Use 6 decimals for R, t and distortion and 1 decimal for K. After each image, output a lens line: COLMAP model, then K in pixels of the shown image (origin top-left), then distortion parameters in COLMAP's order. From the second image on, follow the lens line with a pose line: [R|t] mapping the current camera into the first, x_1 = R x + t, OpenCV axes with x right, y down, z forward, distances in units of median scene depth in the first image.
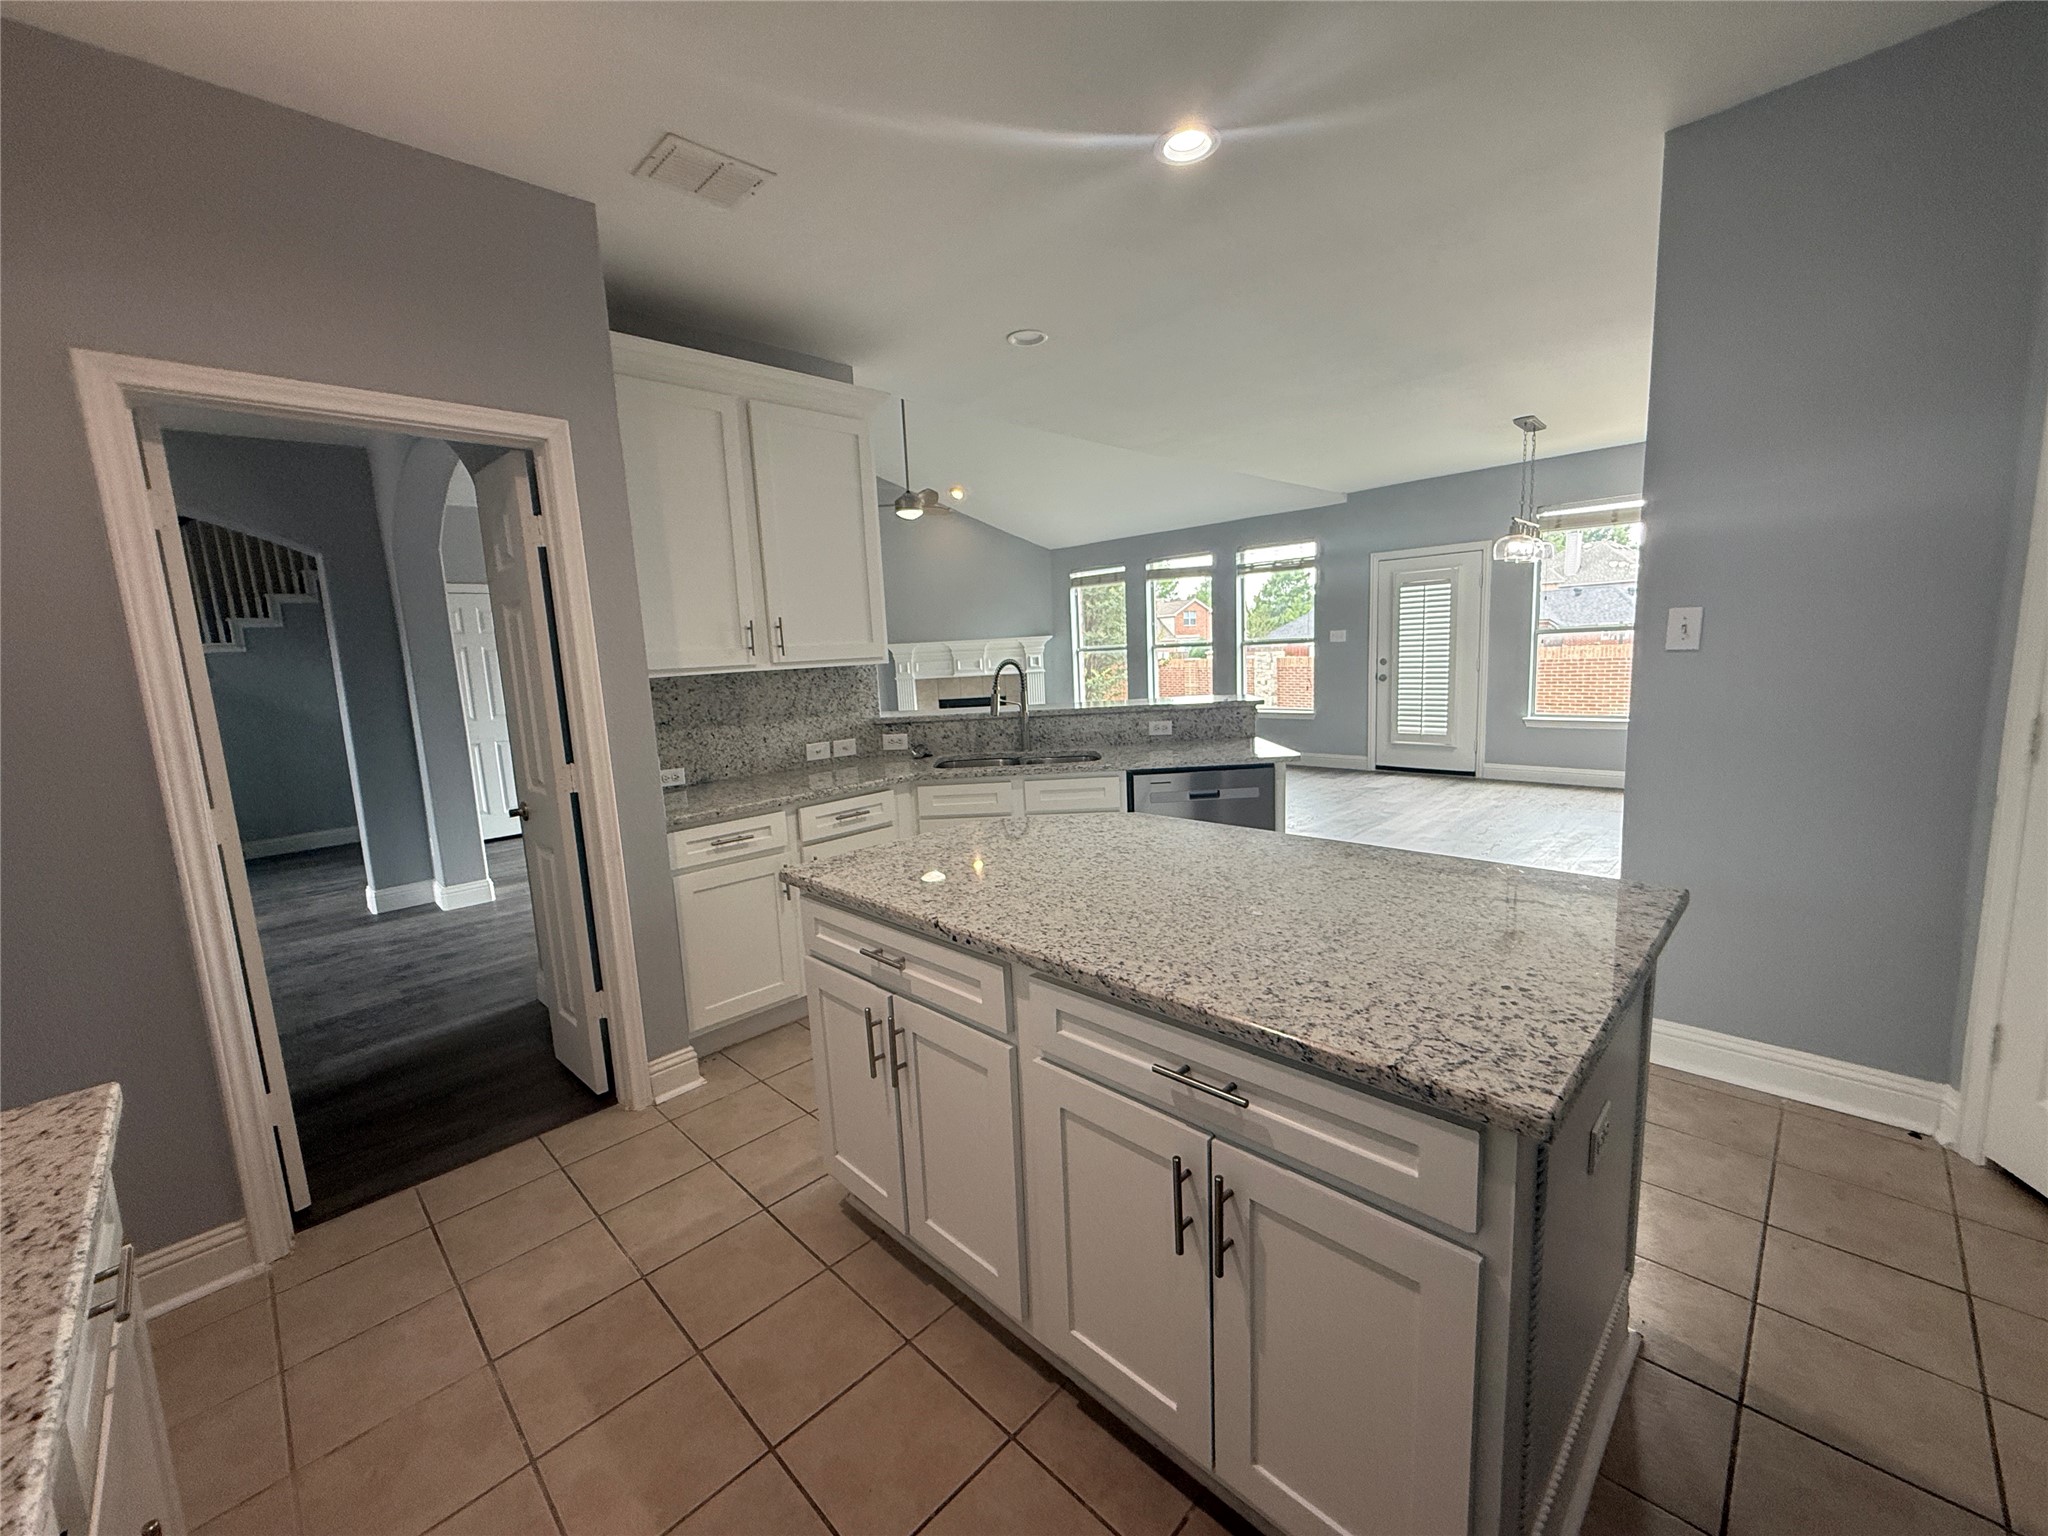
lens RADIAL K [[818.7, 0, 1024.0], [0, 818.7, 768.0], [0, 0, 1]] dist [-0.001455, 0.000060]
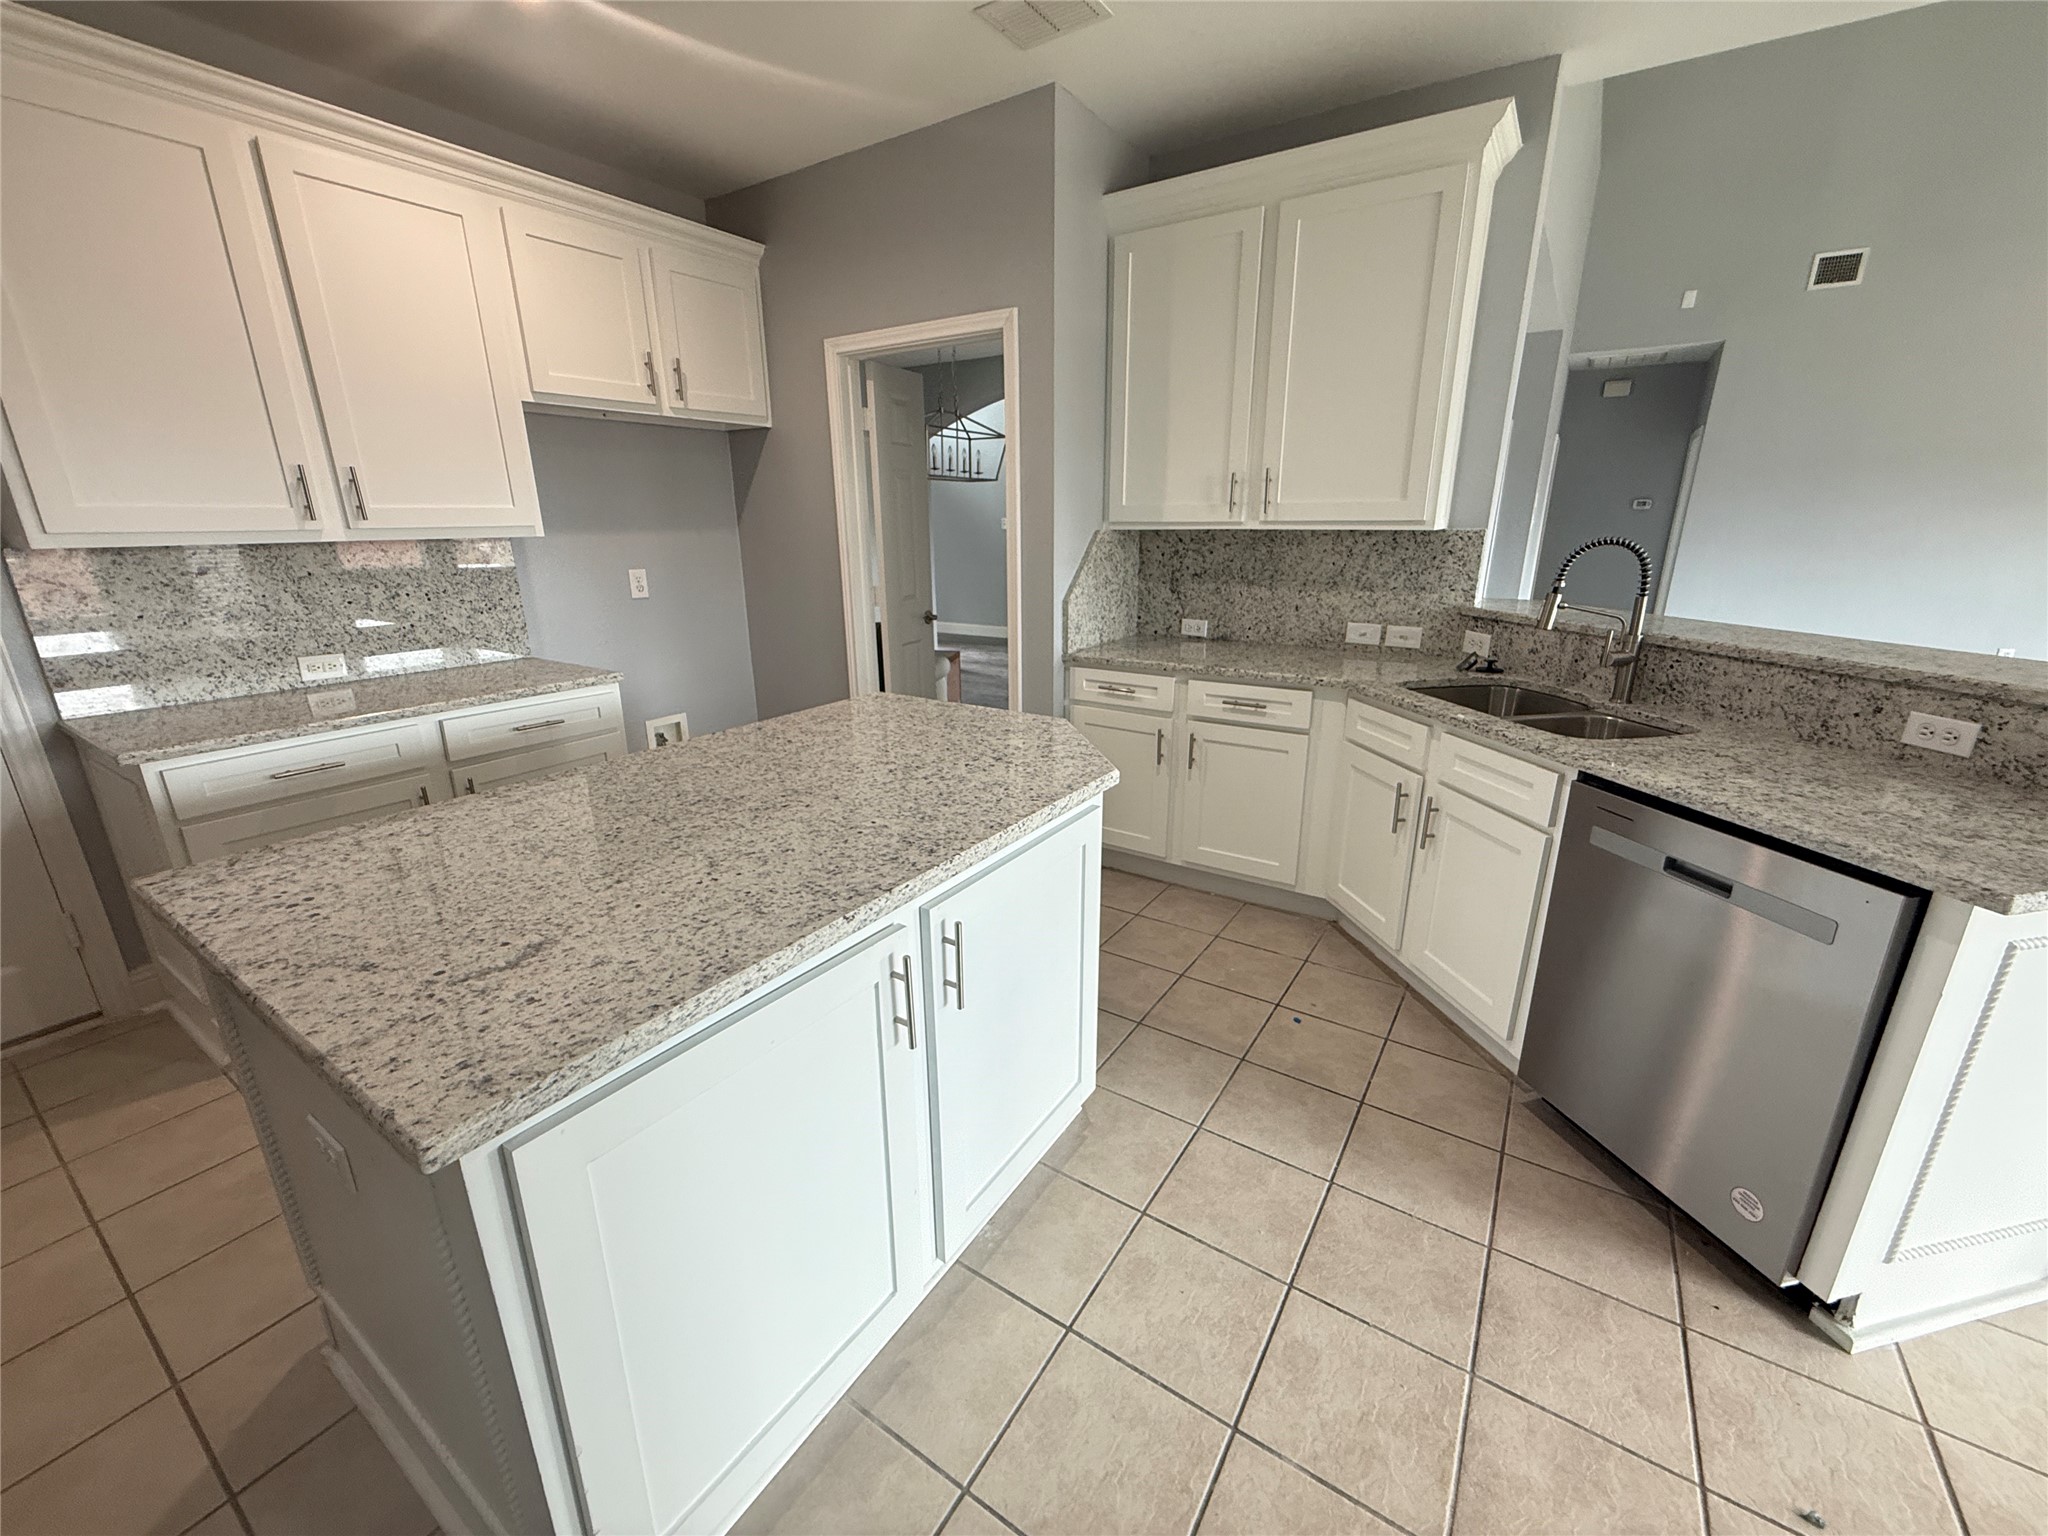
lens RADIAL K [[818.7, 0, 1024.0], [0, 818.7, 768.0], [0, 0, 1]] dist [-0.001455, 0.000060]
pose [[0.196420, 0.333236, -0.922157, 0.477328], [-0.147802, 0.939794, 0.308127, -0.094332], [0.969316, 0.075774, 0.233847, 0.468218]]
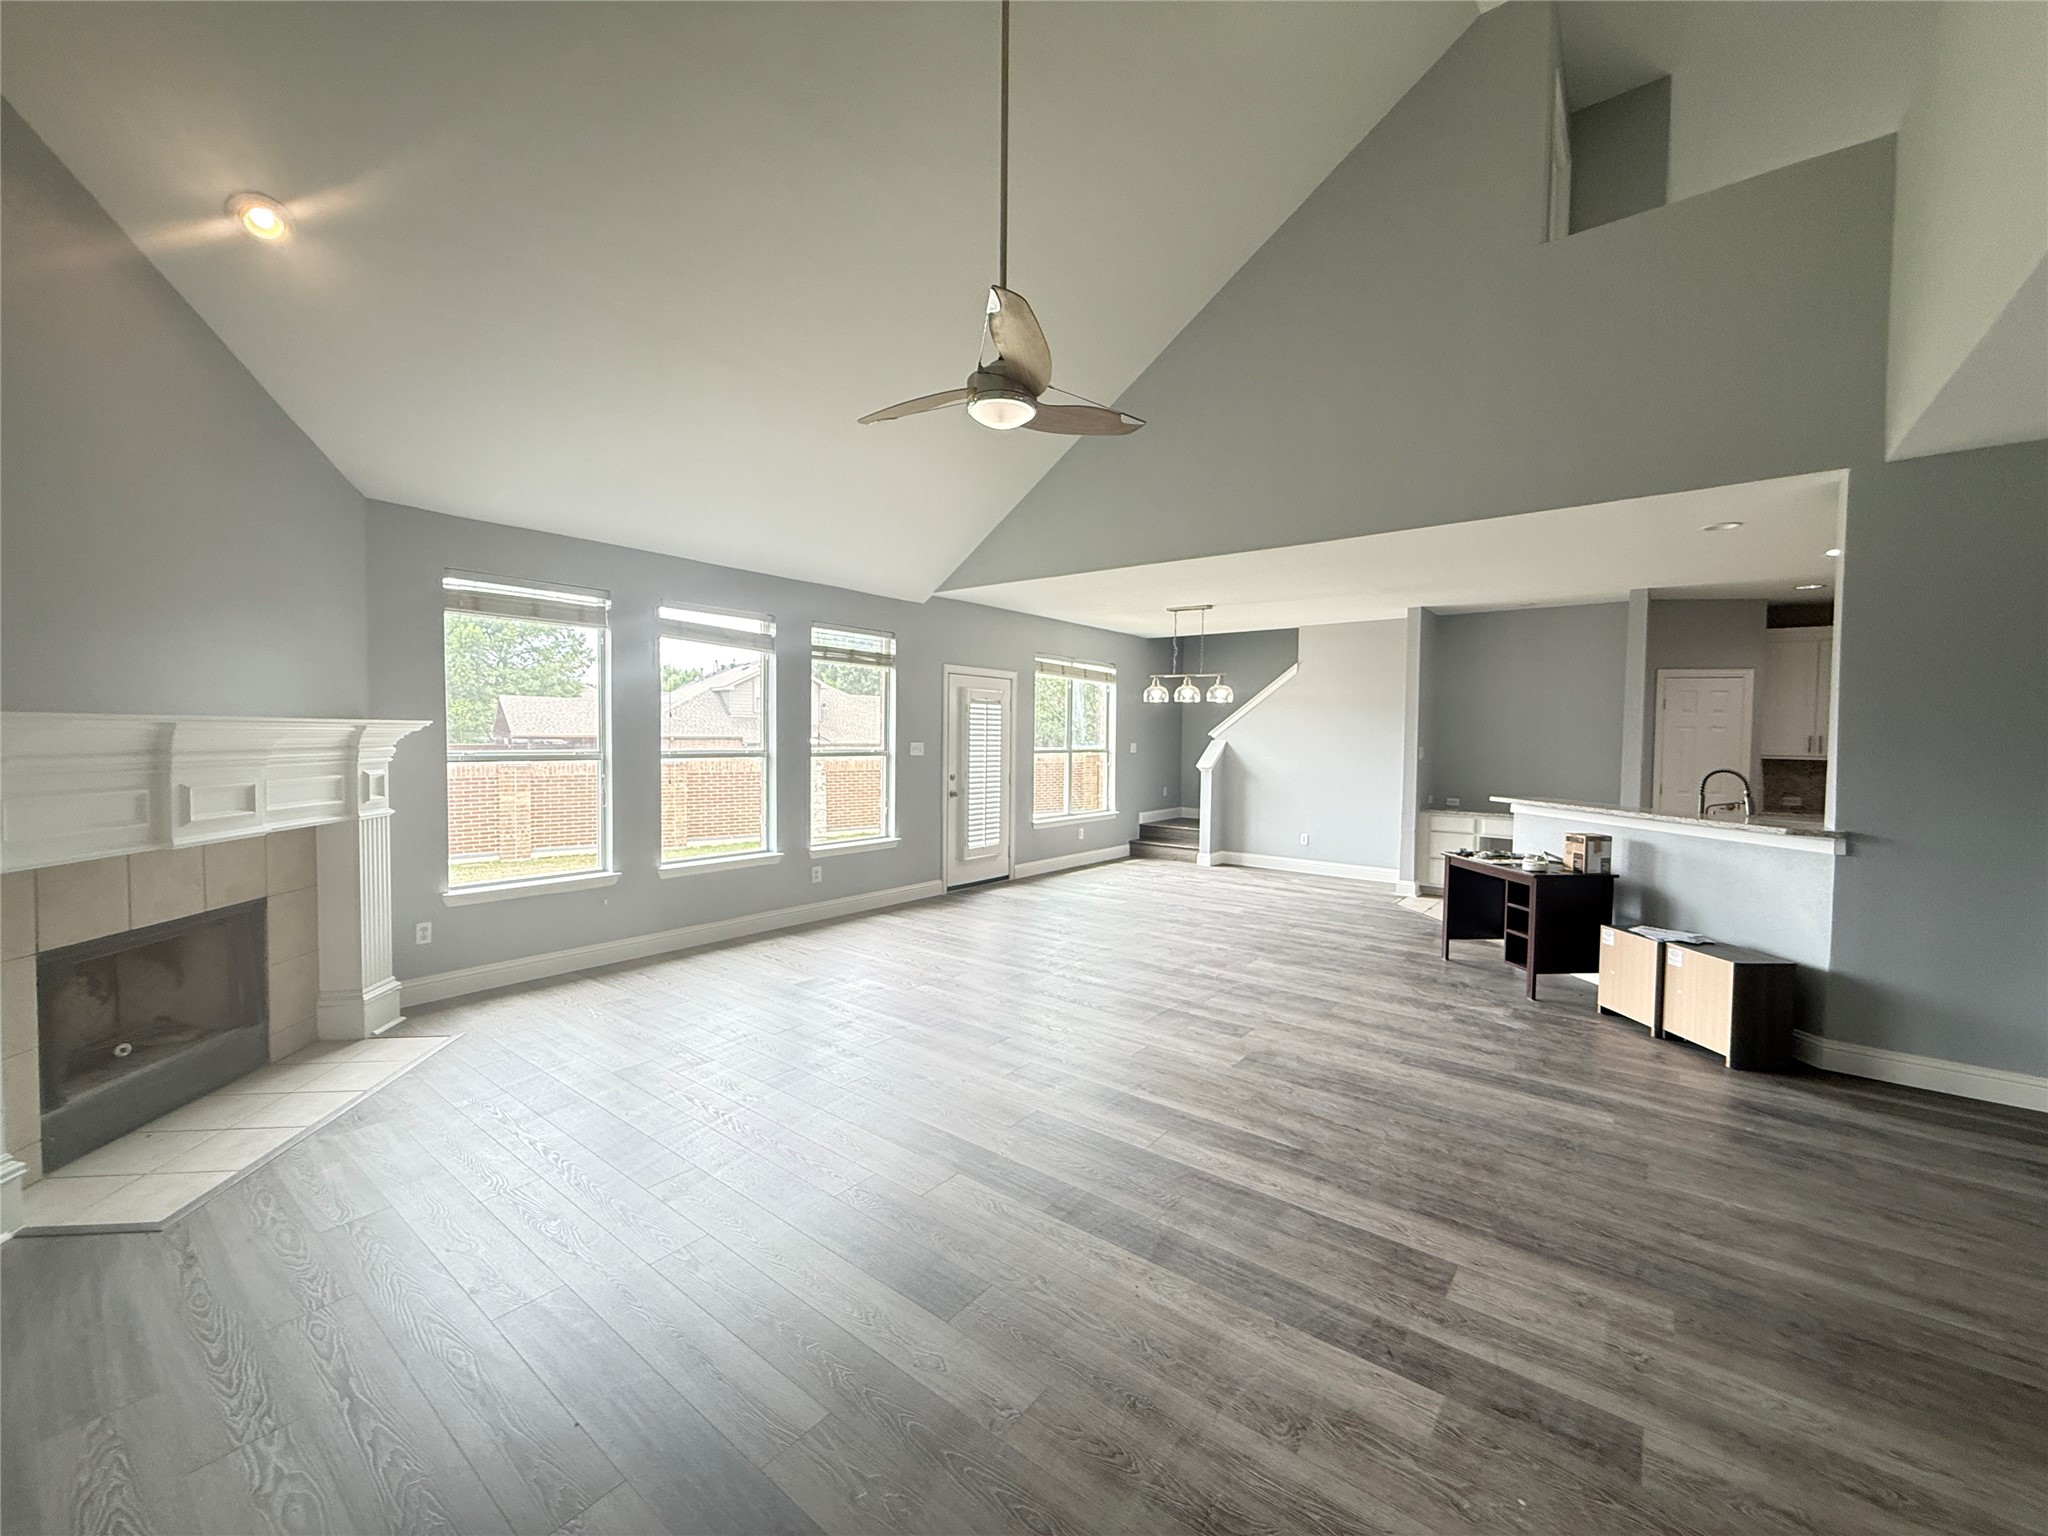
lens RADIAL K [[818.7, 0, 1024.0], [0, 818.7, 768.0], [0, 0, 1]] dist [-0.001455, 0.000060]
pose [[-0.116341, 0.006681, 0.993187, -1.063539], [0.139420, 0.990186, 0.009671, -0.283198], [-0.983375, 0.139596, -0.116131, 2.105097]]
